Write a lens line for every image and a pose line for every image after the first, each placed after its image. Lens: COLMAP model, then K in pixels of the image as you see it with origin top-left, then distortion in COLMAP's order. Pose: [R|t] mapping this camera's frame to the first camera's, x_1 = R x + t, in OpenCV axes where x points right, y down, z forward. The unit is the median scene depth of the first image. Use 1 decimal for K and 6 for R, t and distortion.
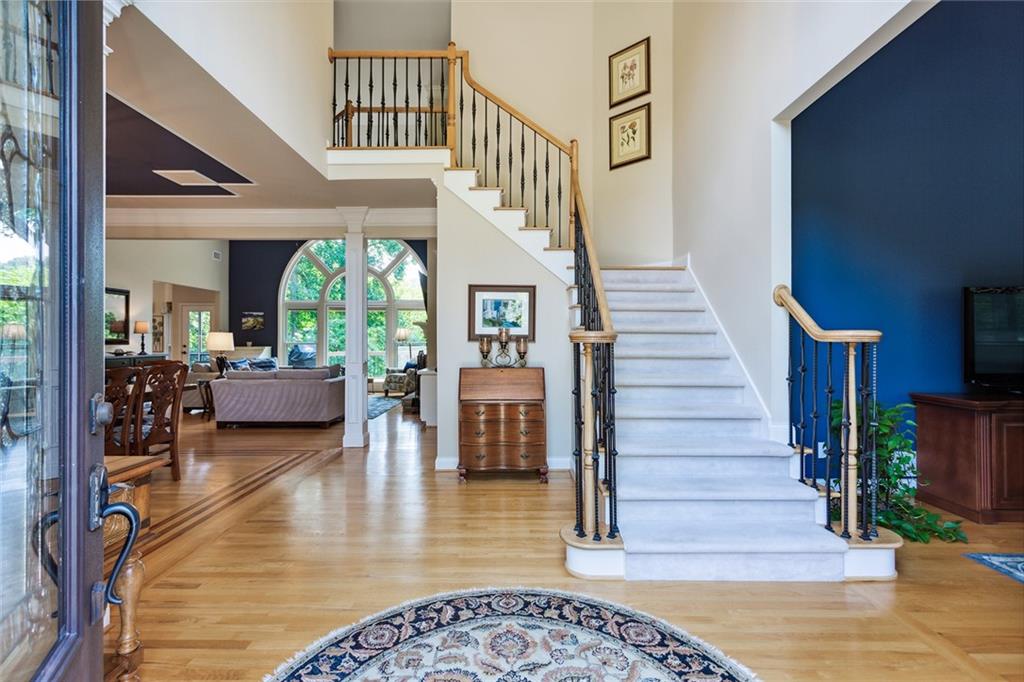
lens RADIAL K [[486.0, 0, 510.3], [0, 486.0, 340.9], [0, 0, 1]] dist [0.006395, 0.000371]
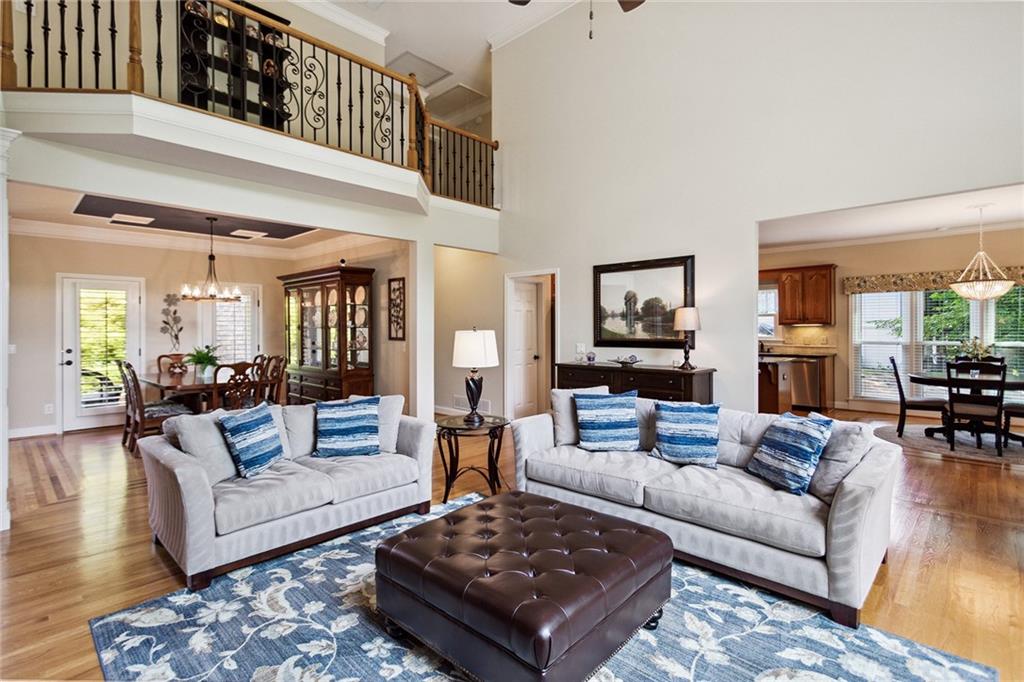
lens RADIAL K [[489.2, 0, 508.2], [0, 489.2, 329.5], [0, 0, 1]] dist [0.000426, 0.000231]
pose [[-0.689675, 0.004591, -0.724104, -0.611356], [0.003758, 0.999989, 0.002761, -0.053114], [0.724109, -0.000817, -0.689685, 3.620605]]
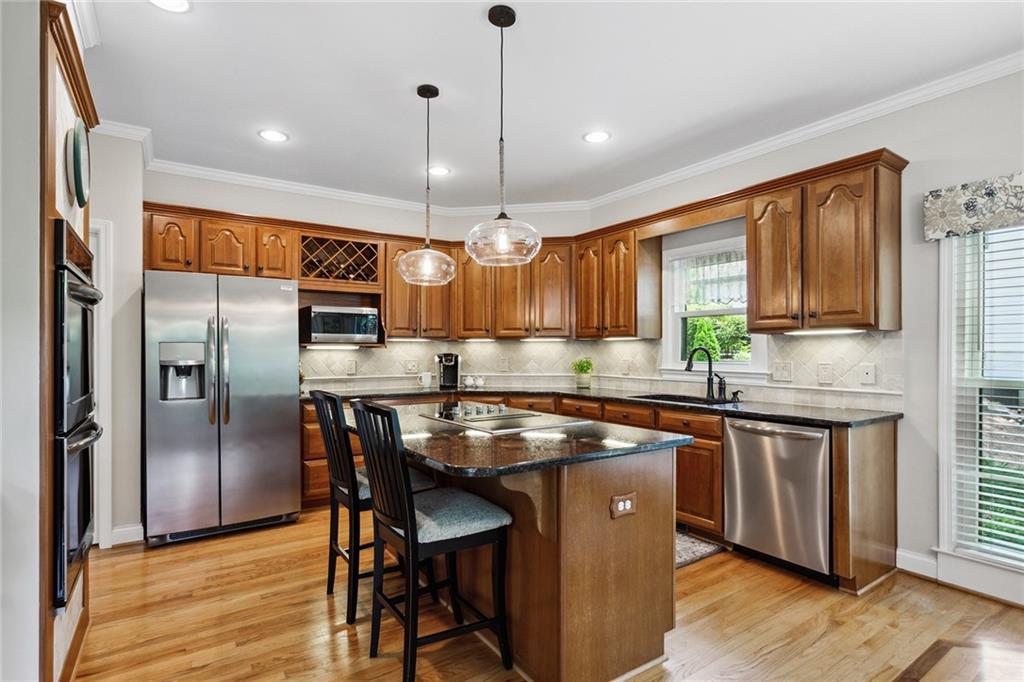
lens RADIAL K [[502.8, 0, 518.9], [0, 502.8, 351.6], [0, 0, 1]] dist [-0.002000, -0.000166]
pose [[-0.819398, -0.004114, -0.573210, -2.697393], [-0.002990, 0.999991, -0.002903, -0.018273], [0.573217, -0.000665, -0.819403, 3.435508]]
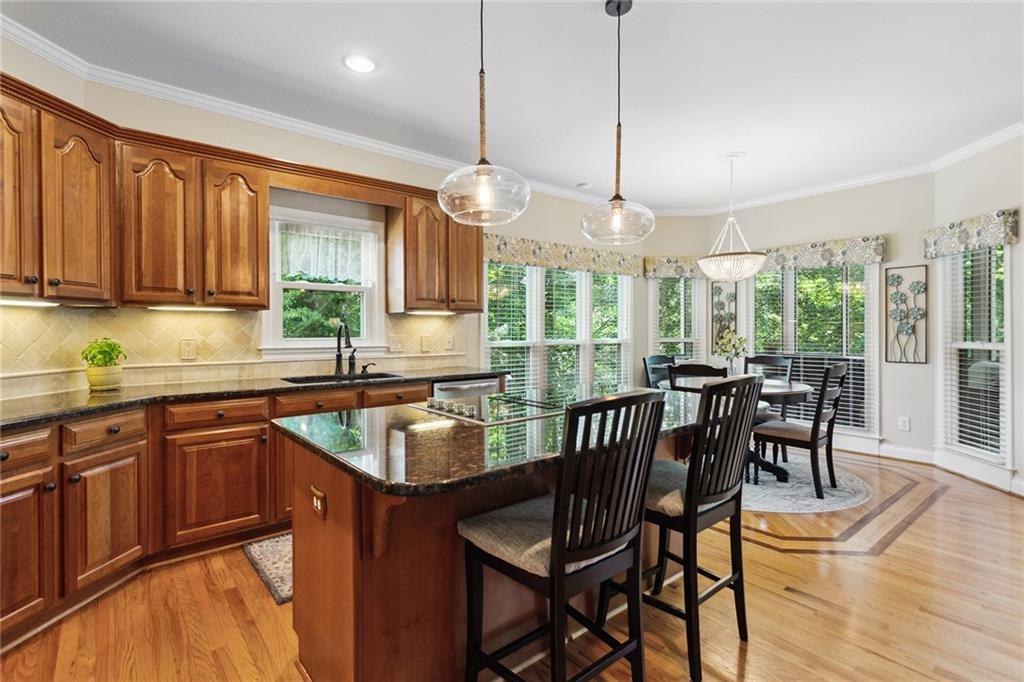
lens RADIAL K [[489.2, 0, 508.2], [0, 489.2, 329.5], [0, 0, 1]] dist [0.000426, 0.000231]
pose [[0.628740, -0.002185, -0.777613, -2.612105], [0.003683, 0.999993, 0.000167, -0.017075], [0.777607, -0.002969, 0.628744, 2.193228]]
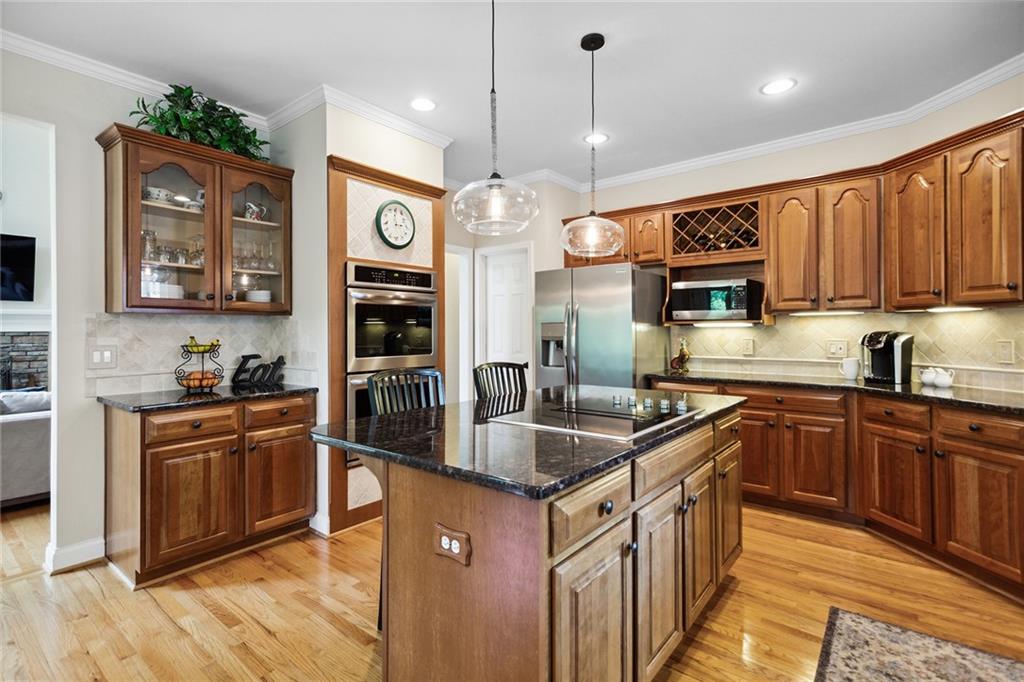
lens RADIAL K [[489.2, 0, 508.2], [0, 489.2, 329.5], [0, 0, 1]] dist [0.000426, 0.000231]
pose [[-0.785176, -0.000196, 0.619273, -3.518941], [-0.000079, 1.000000, 0.000217, -0.021157], [-0.619273, 0.000122, -0.785176, 3.302068]]
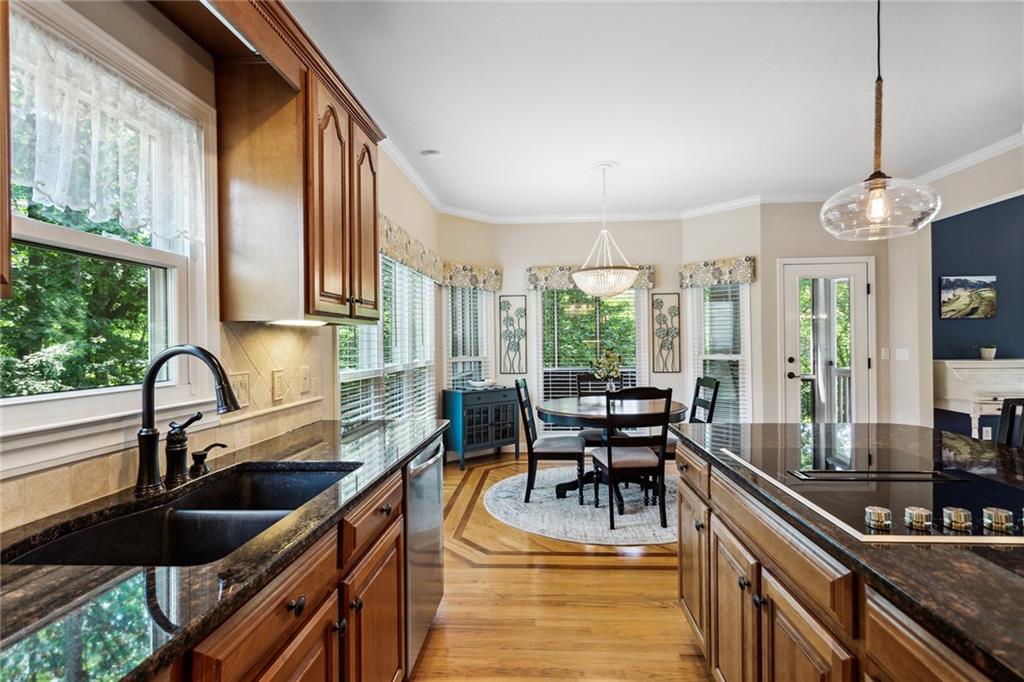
lens RADIAL K [[498.3, 0, 526.8], [0, 498.3, 341.0], [0, 0, 1]] dist [-0.003004, -0.000188]
pose [[0.998947, -0.014097, -0.043662, -3.495489], [0.014059, 0.999900, -0.001189, -0.033541], [0.043674, 0.000573, 0.999046, 2.205954]]
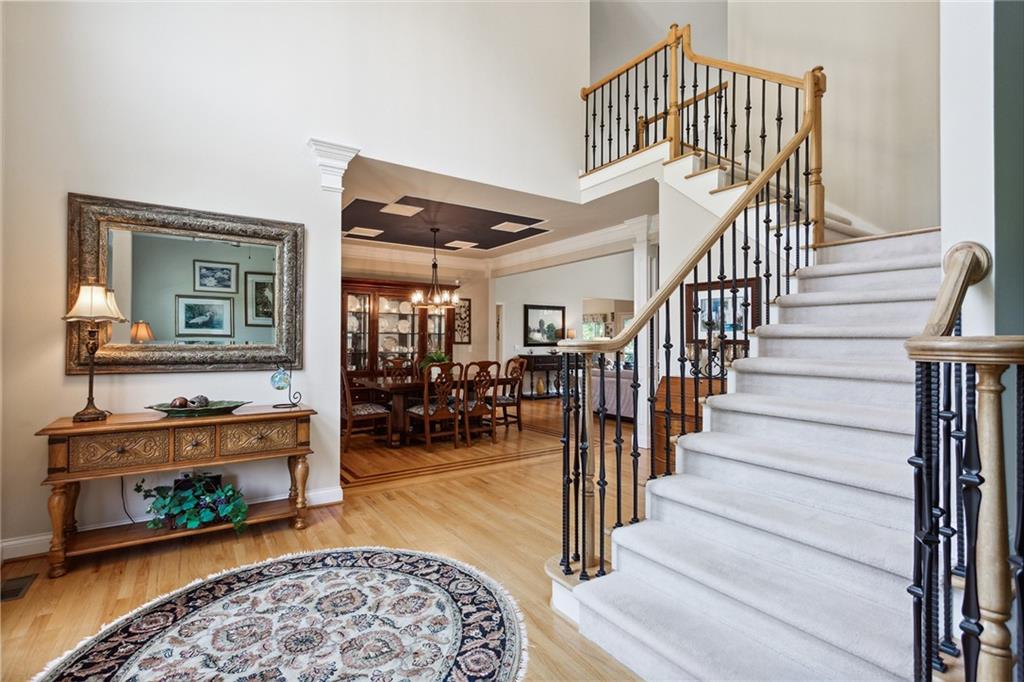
lens RADIAL K [[486.0, 0, 510.3], [0, 486.0, 340.9], [0, 0, 1]] dist [0.006395, 0.000371]
pose [[0.553095, -0.001969, -0.833116, 0.759894], [-0.000198, 0.999997, -0.002495, -0.013707], [0.833118, 0.001545, 0.553093, 0.366767]]
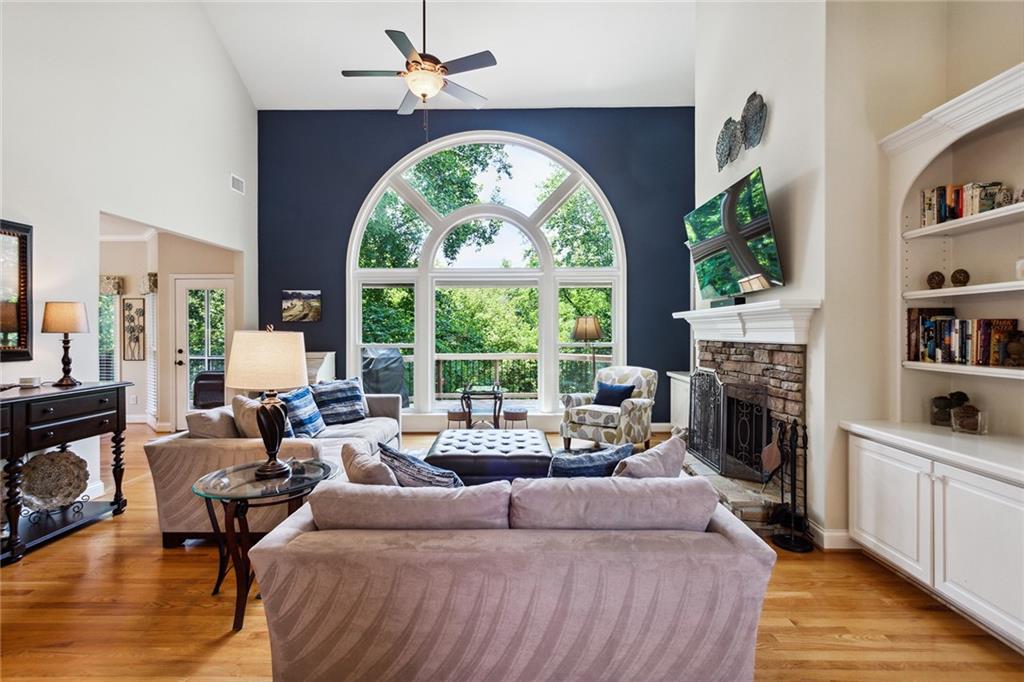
lens RADIAL K [[491.8, 0, 512.2], [0, 491.8, 333.0], [0, 0, 1]] dist [0.016319, 0.000104]
pose [[0.999890, -0.003907, -0.014275, -1.097560], [0.003961, 0.999985, 0.003711, -0.043056], [0.014261, -0.003767, 0.999891, 1.719201]]
